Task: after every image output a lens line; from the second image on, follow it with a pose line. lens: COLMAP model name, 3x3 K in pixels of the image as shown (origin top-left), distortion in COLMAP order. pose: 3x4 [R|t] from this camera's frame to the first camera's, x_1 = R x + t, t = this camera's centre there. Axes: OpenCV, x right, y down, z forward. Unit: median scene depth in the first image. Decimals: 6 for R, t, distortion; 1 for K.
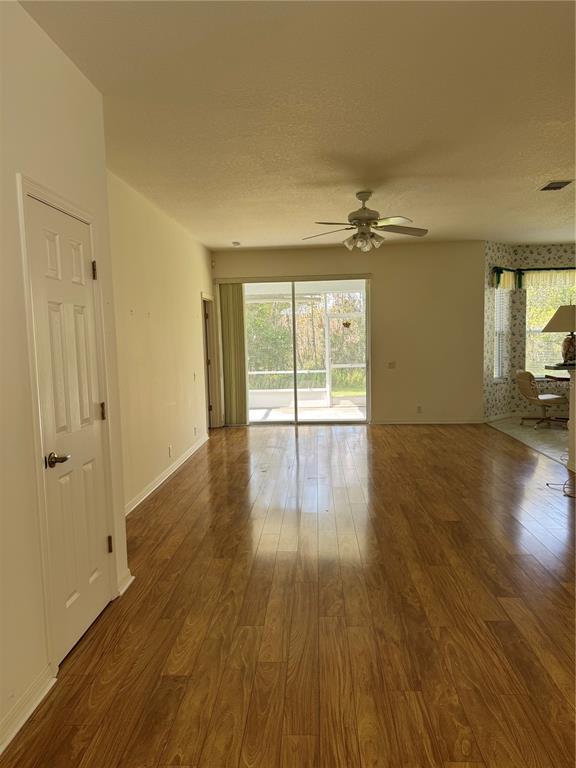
lens RADIAL K [[538.8, 0, 290.0], [0, 538.8, 383.3], [0, 0, 1]] dist [0.106892, -0.129860]
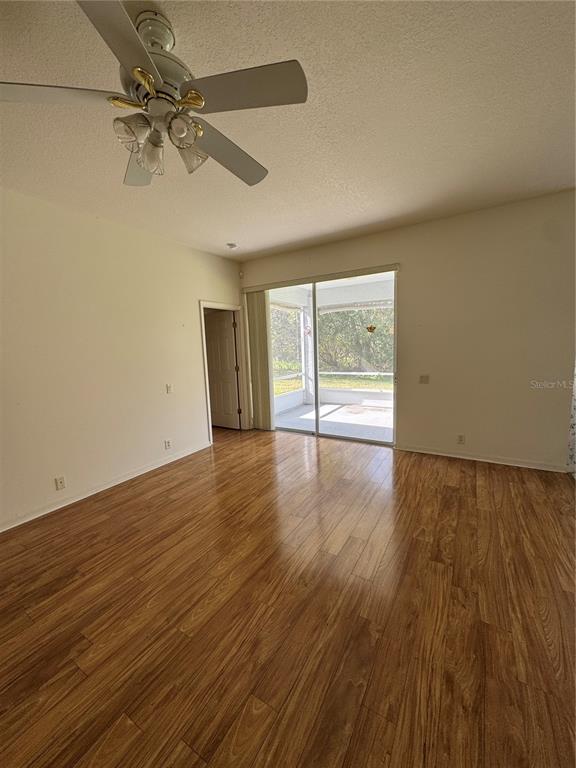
lens RADIAL K [[311.3, 0, 288.0], [0, 311.3, 384.0], [0, 0, 1]] dist [0.028811, 0.000155]
pose [[0.877757, 0.051339, -0.476348, 0.226189], [-0.020716, 0.997379, 0.069321, -0.052996], [0.478659, -0.050979, 0.876520, 0.503820]]
